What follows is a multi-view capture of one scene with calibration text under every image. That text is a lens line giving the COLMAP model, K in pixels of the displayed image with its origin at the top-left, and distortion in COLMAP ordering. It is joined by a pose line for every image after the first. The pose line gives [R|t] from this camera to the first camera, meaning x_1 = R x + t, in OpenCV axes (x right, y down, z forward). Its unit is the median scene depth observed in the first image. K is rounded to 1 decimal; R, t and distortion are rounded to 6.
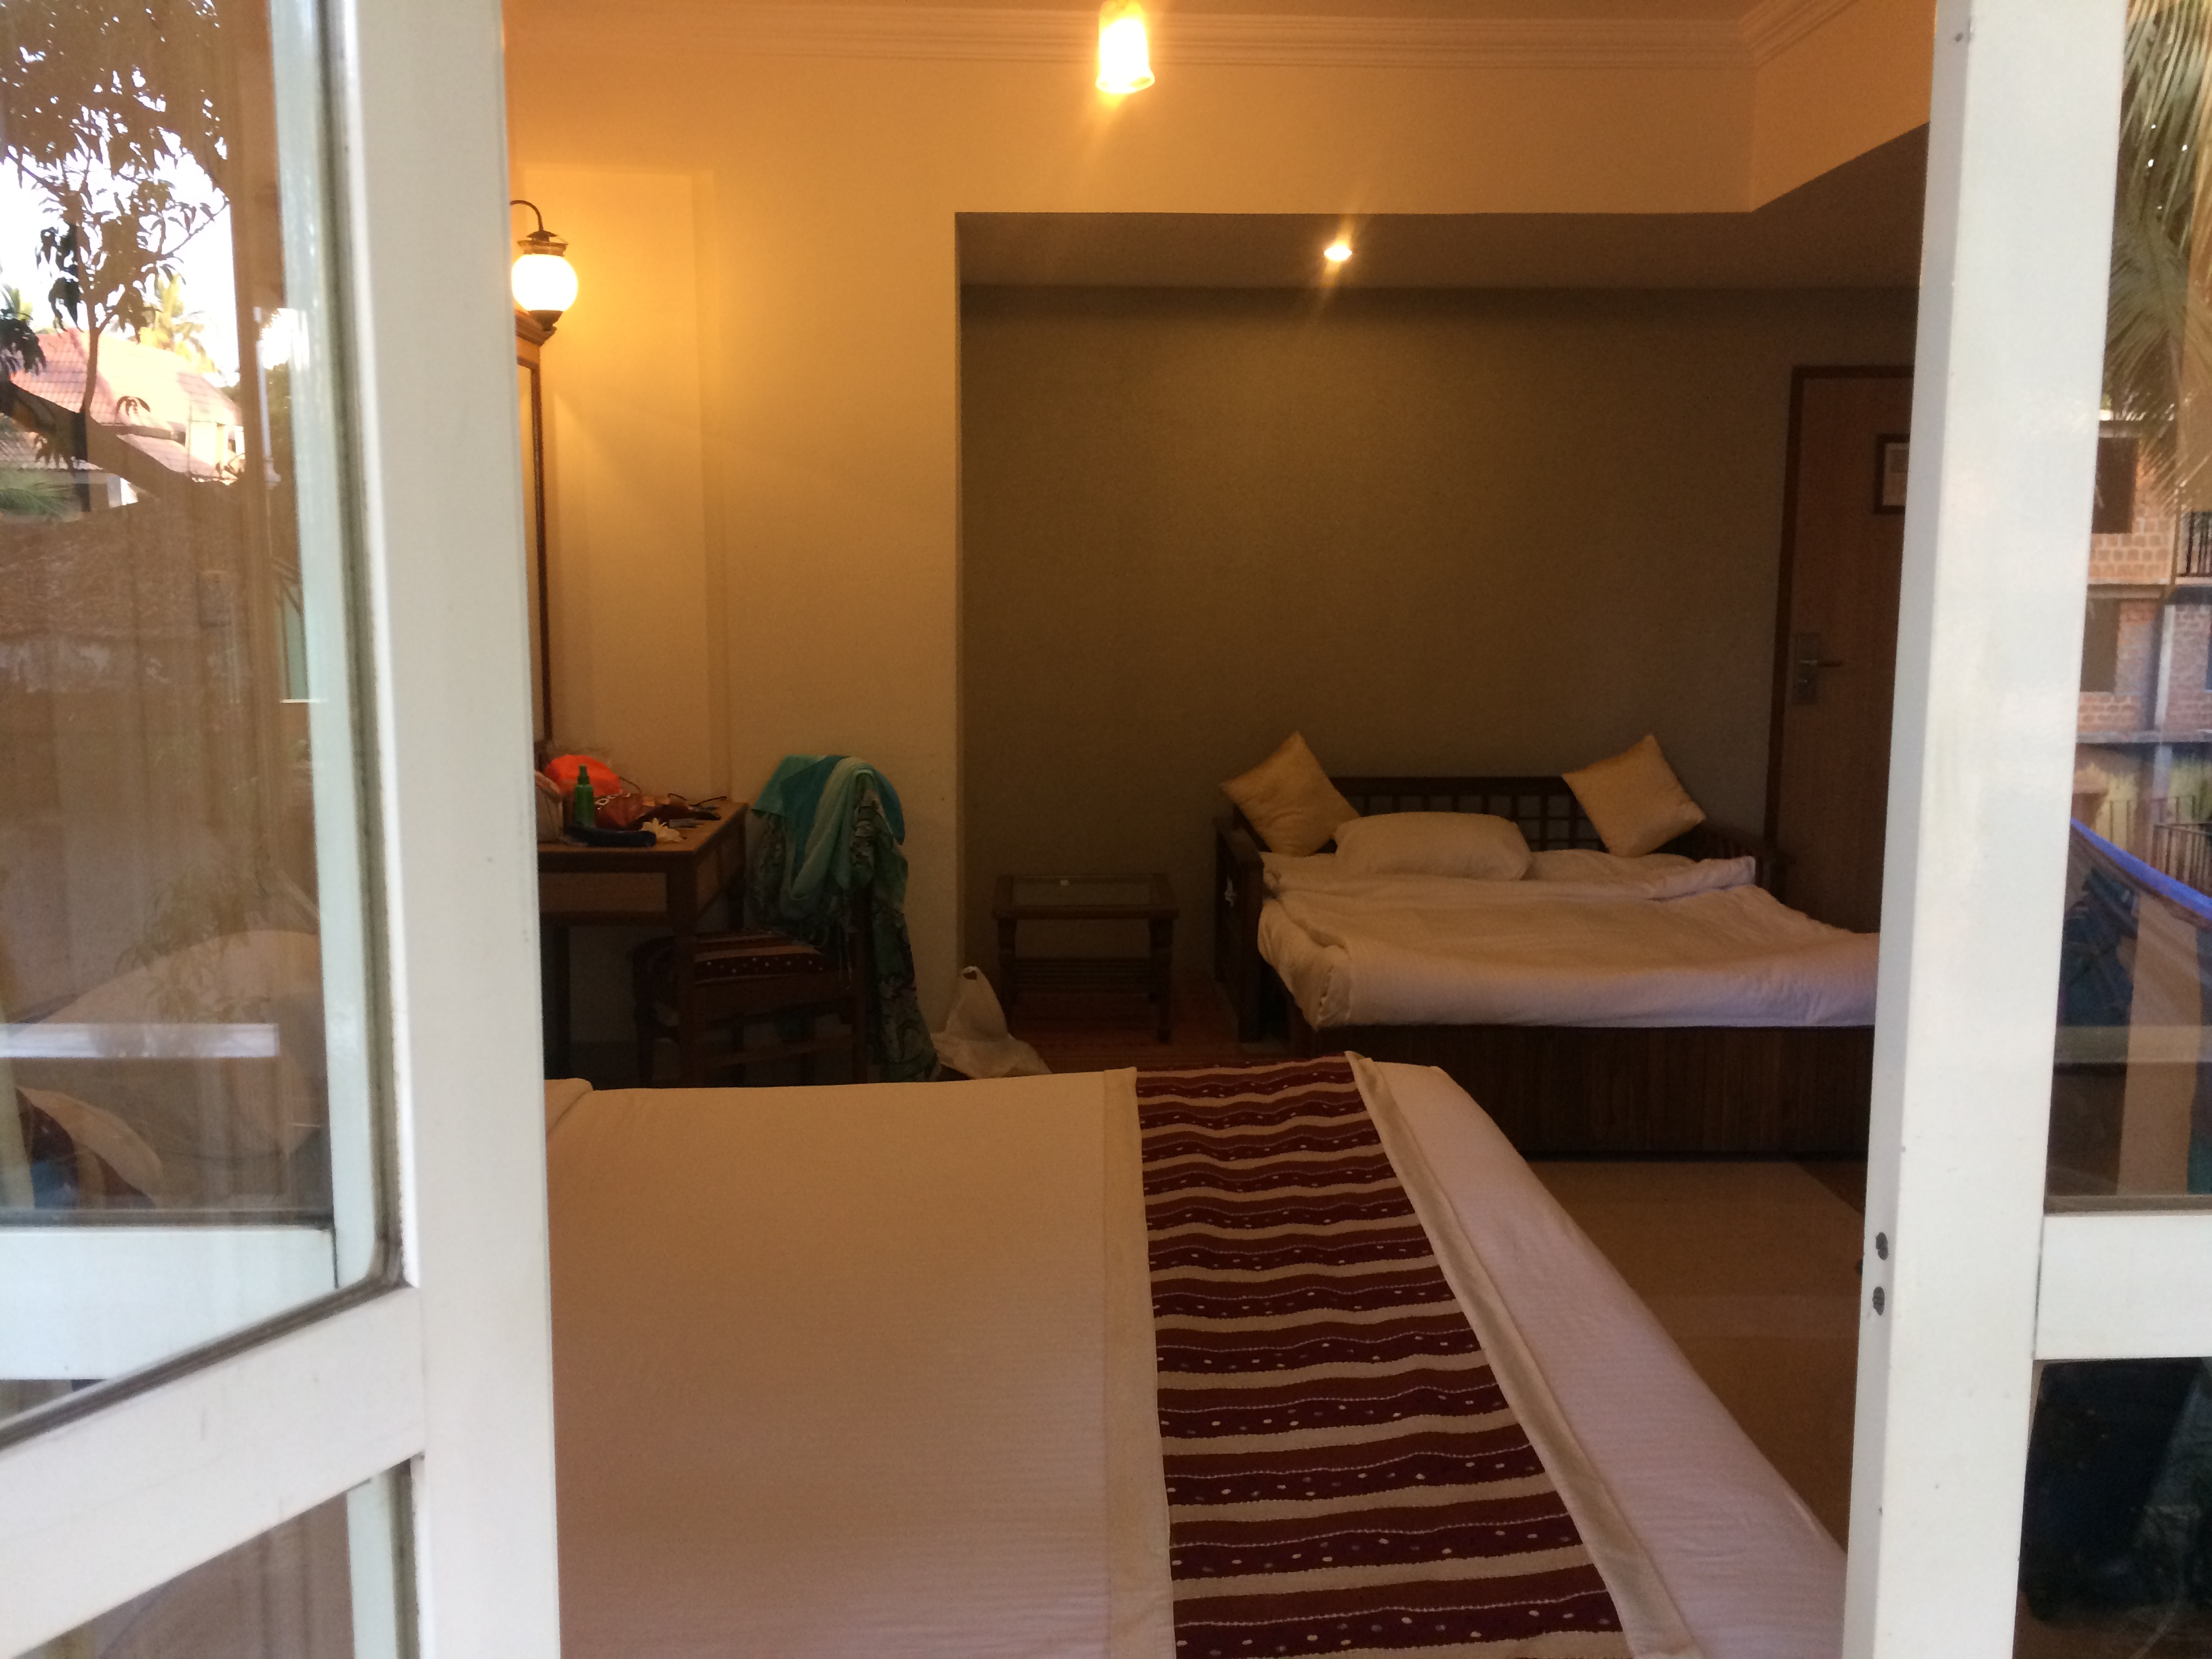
lens RADIAL K [[1892.6, 0, 1105.1], [0, 1892.6, 821.4], [0, 0, 1]] dist [0.104027, -0.155440]
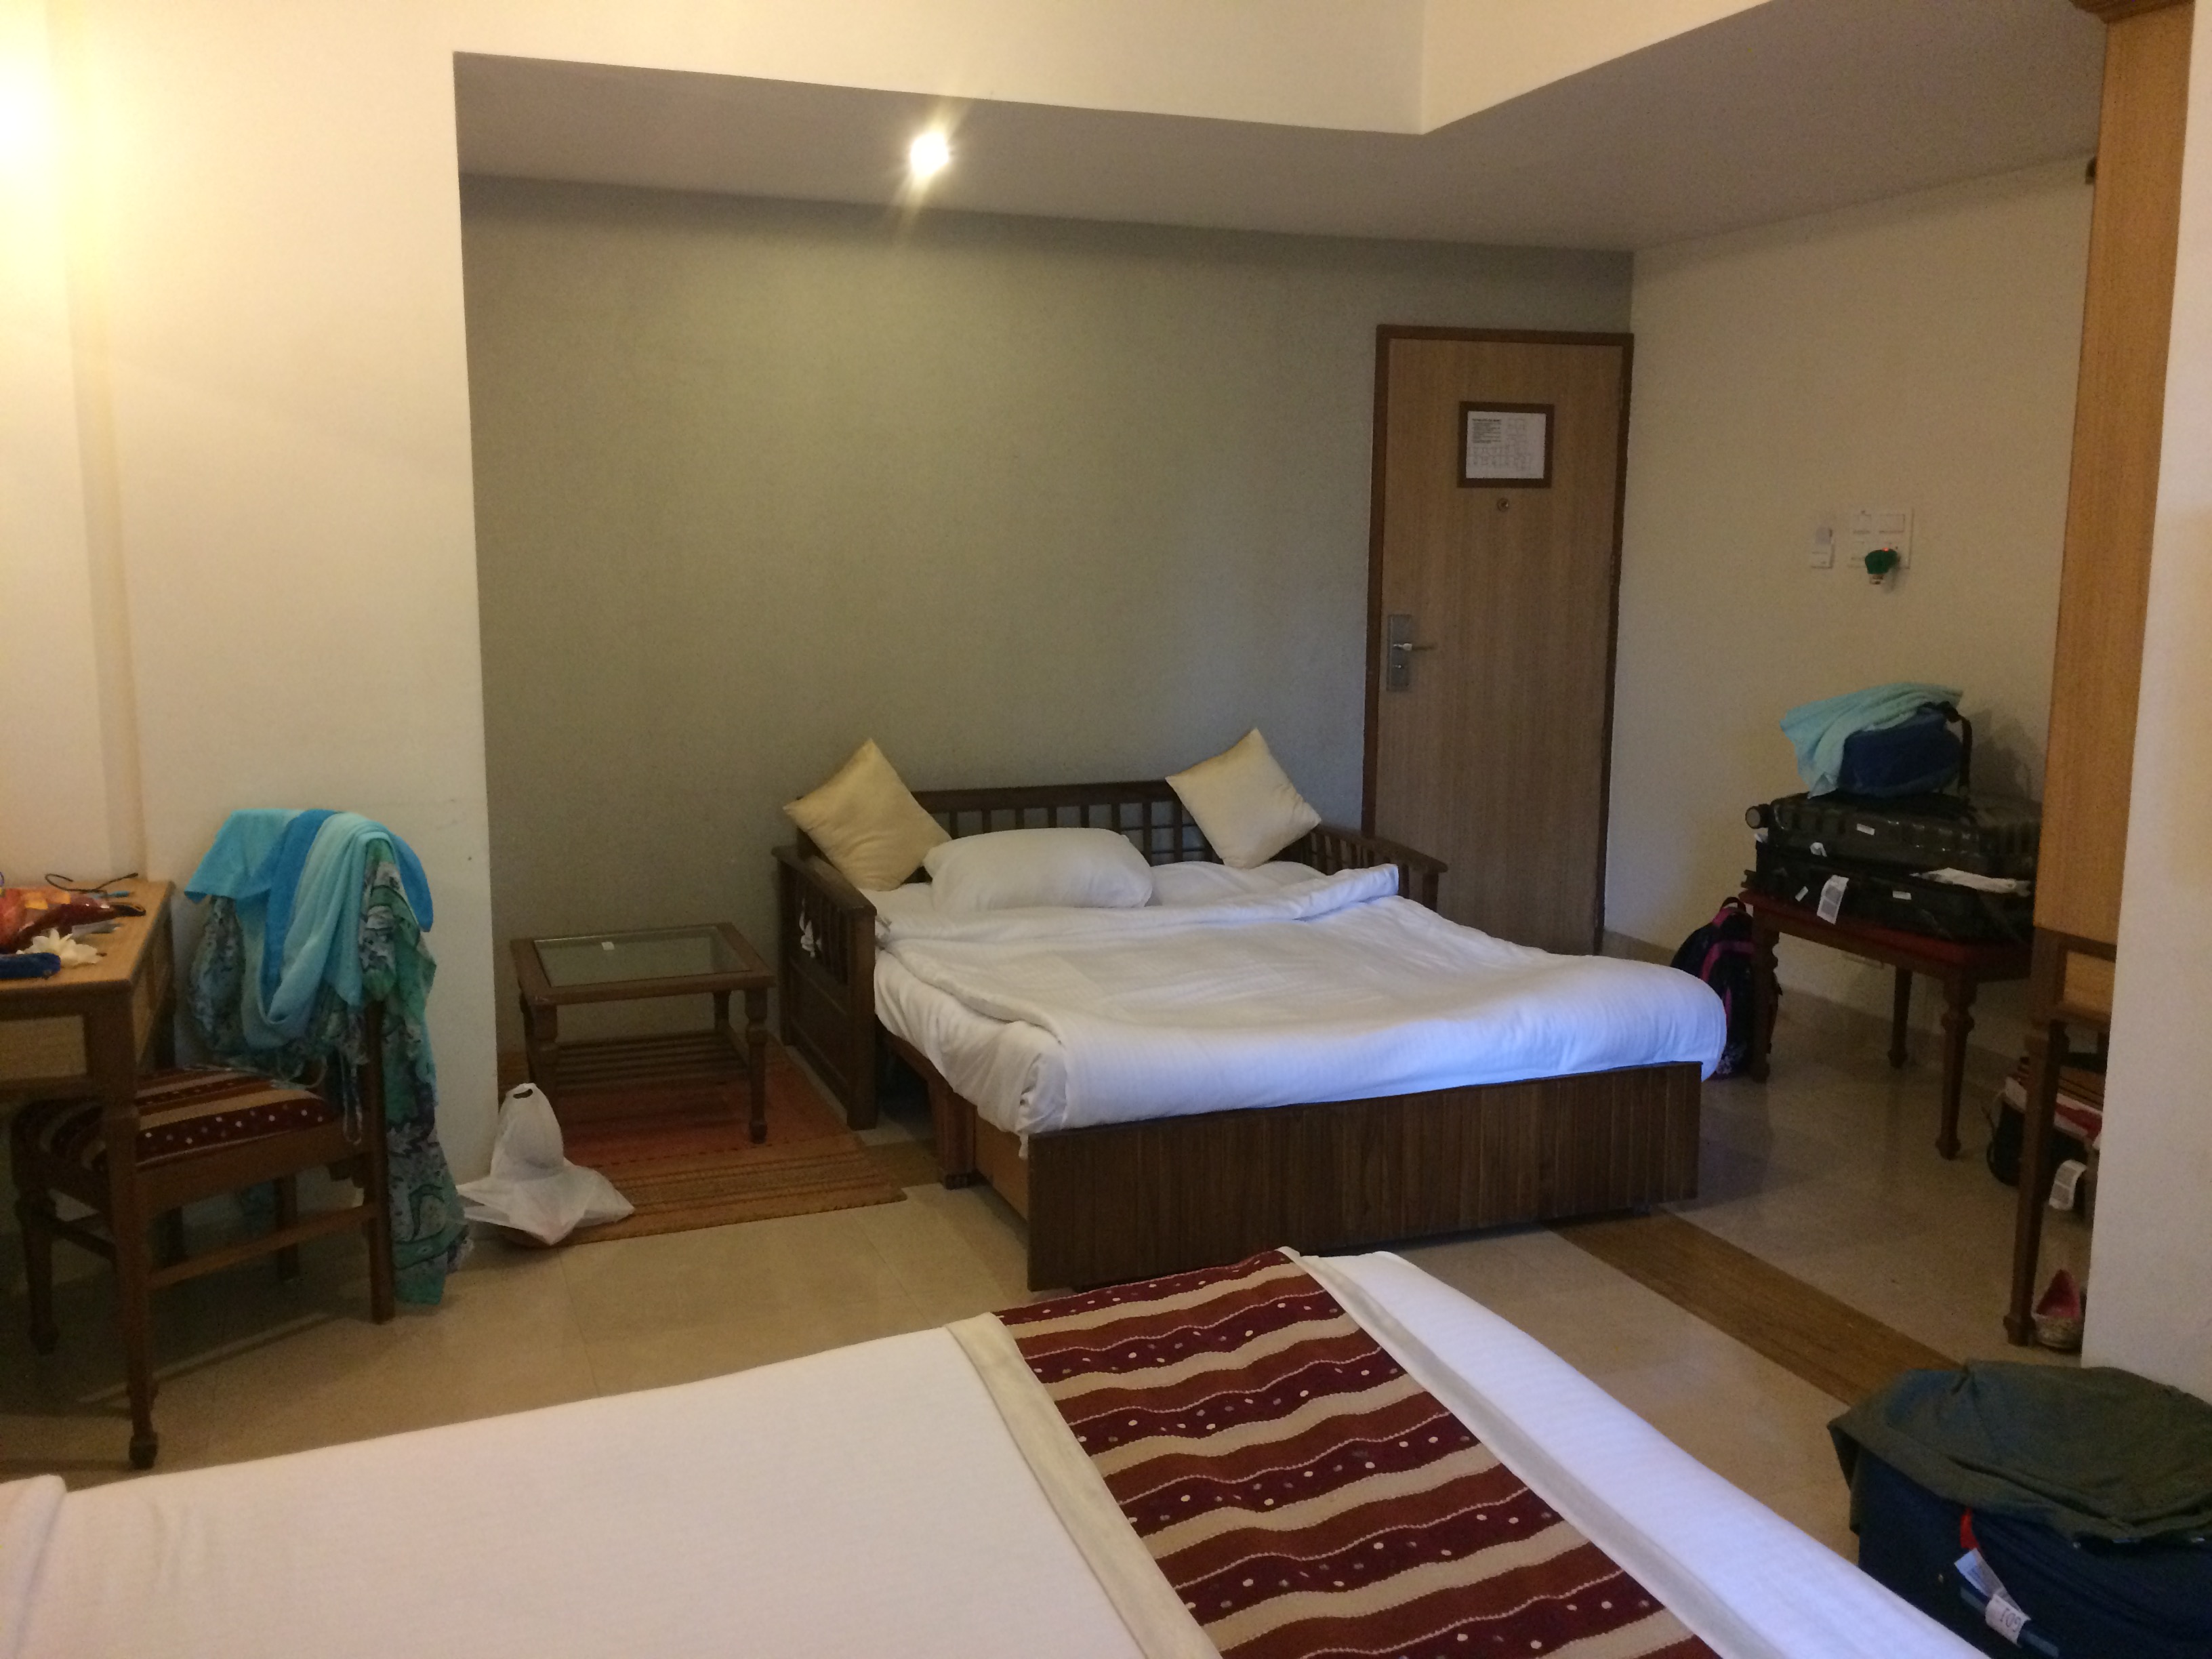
lens RADIAL K [[1892.6, 0, 1105.1], [0, 1892.6, 821.4], [0, 0, 1]] dist [0.104027, -0.155440]
pose [[0.944350, -0.050288, 0.325076, -0.091036], [0.044462, 0.998690, 0.025332, -0.033968], [-0.325924, -0.009469, 0.945349, 0.211867]]
